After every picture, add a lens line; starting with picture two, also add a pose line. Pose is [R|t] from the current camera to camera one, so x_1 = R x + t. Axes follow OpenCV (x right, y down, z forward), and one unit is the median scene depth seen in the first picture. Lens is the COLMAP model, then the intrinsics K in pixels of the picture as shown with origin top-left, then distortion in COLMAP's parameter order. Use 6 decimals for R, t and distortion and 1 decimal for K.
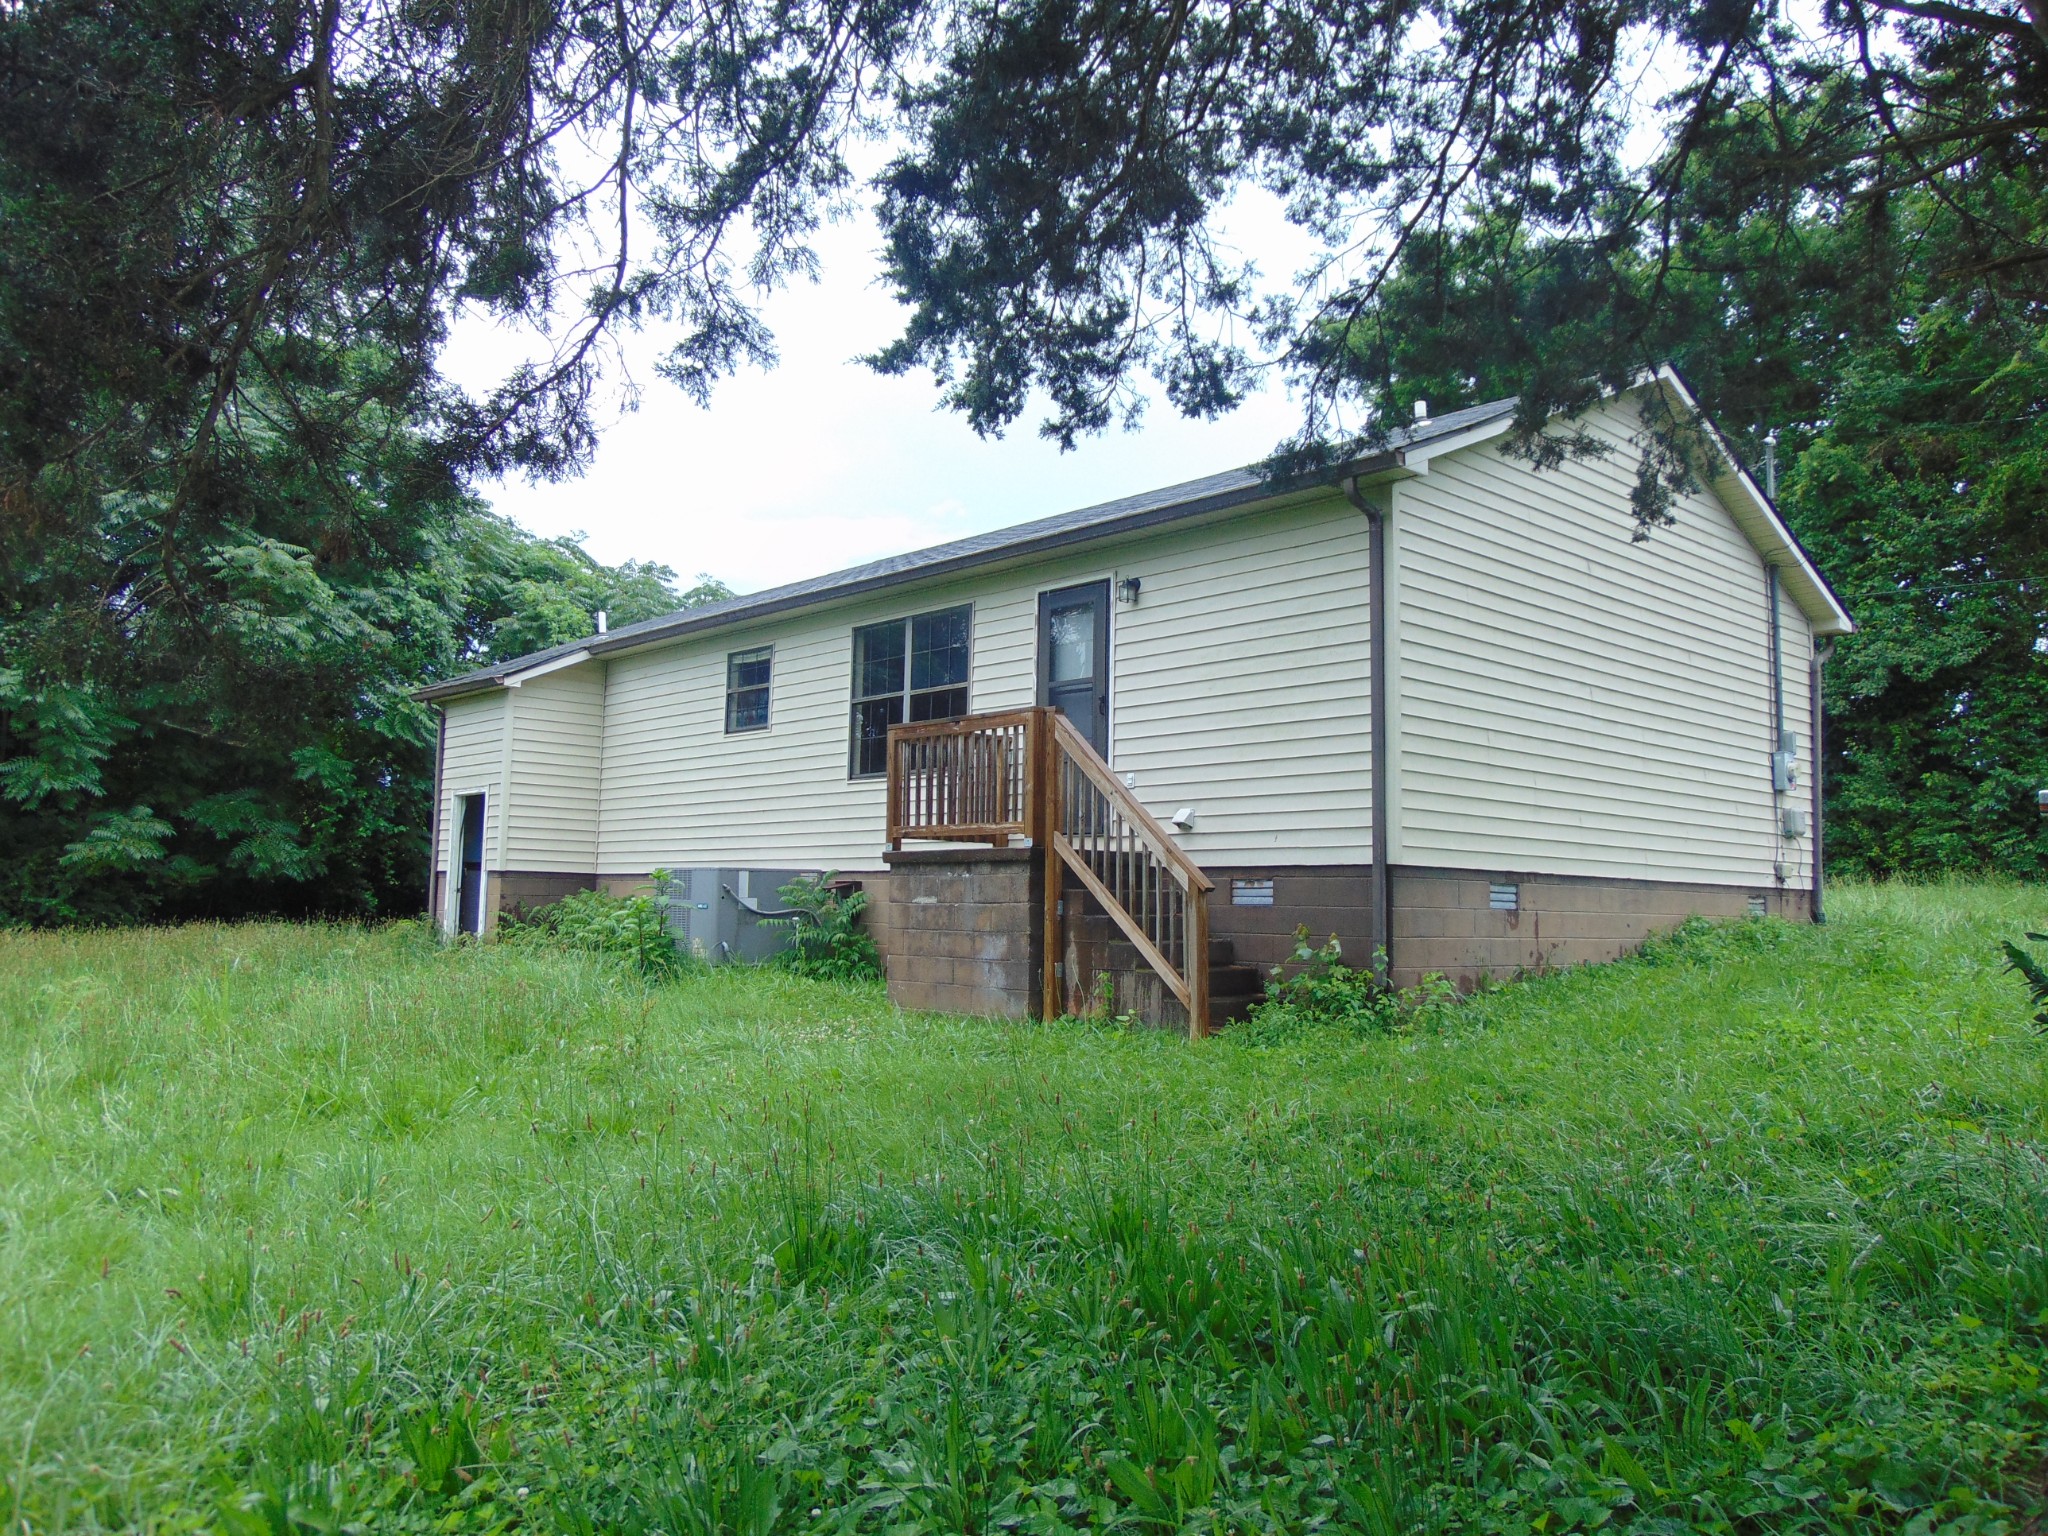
lens RADIAL K [[1522.2, 0, 1019.1], [0, 1522.2, 772.8], [0, 0, 1]] dist [-0.040422, 0.006696]
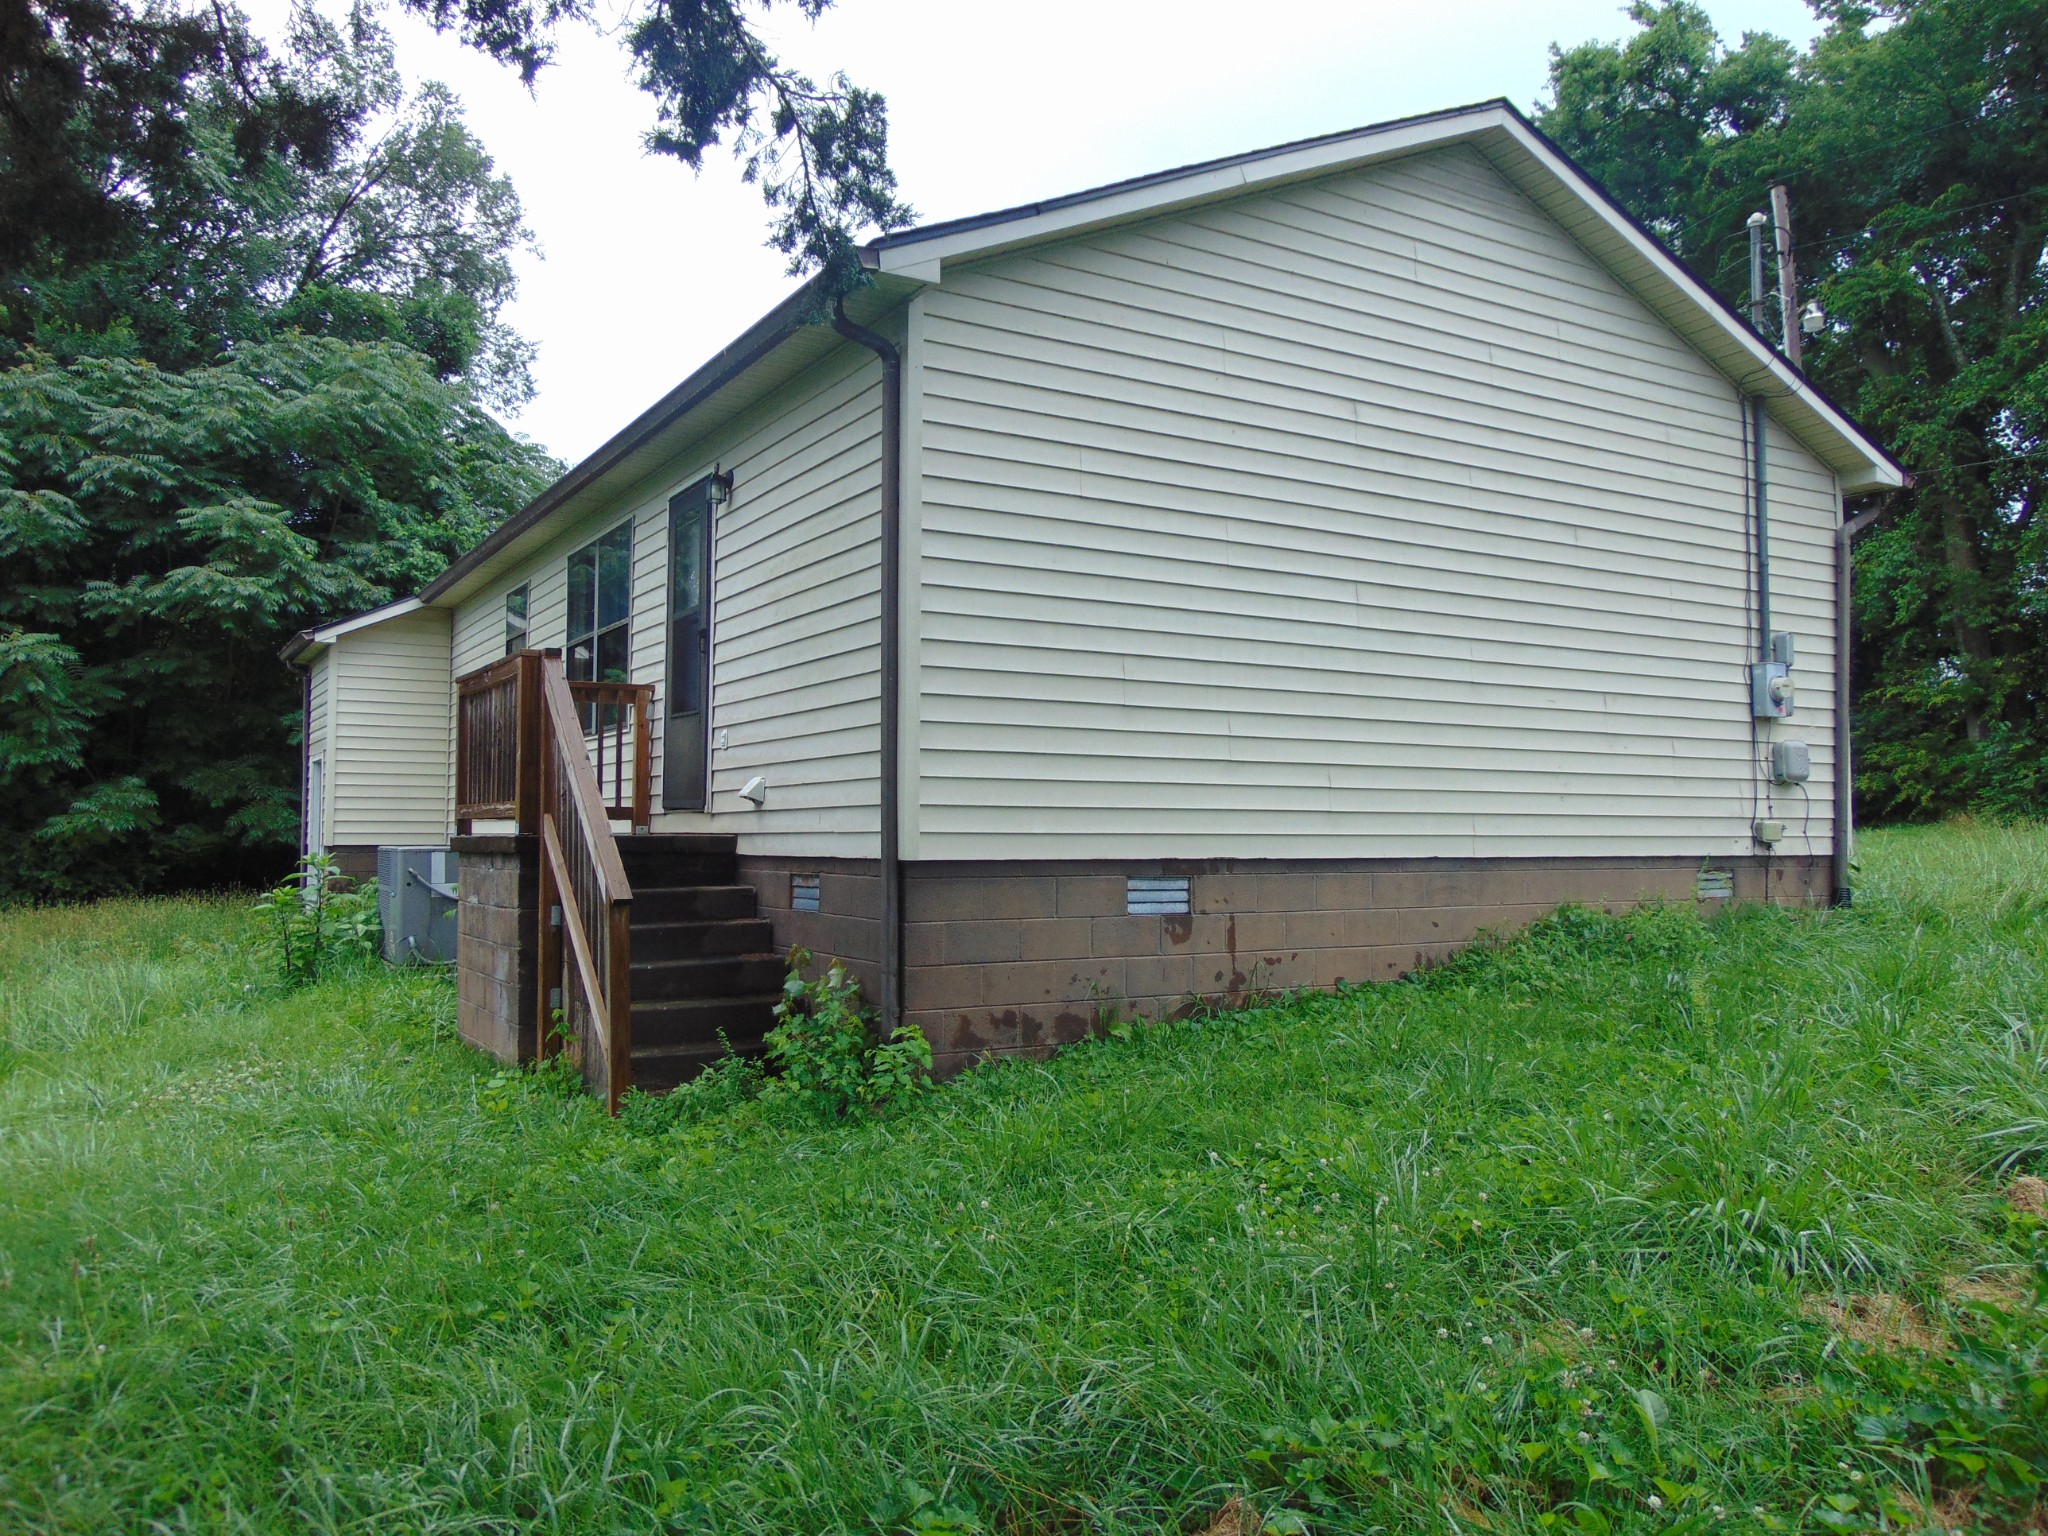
lens RADIAL K [[1522.2, 0, 1026.8], [0, 1522.2, 757.4], [0, 0, 1]] dist [-0.040422, 0.006696]
pose [[0.979000, -0.026653, -0.202110, 0.308030], [0.034039, 0.998870, 0.033154, -0.004718], [0.200998, -0.039337, 0.978801, 0.239491]]
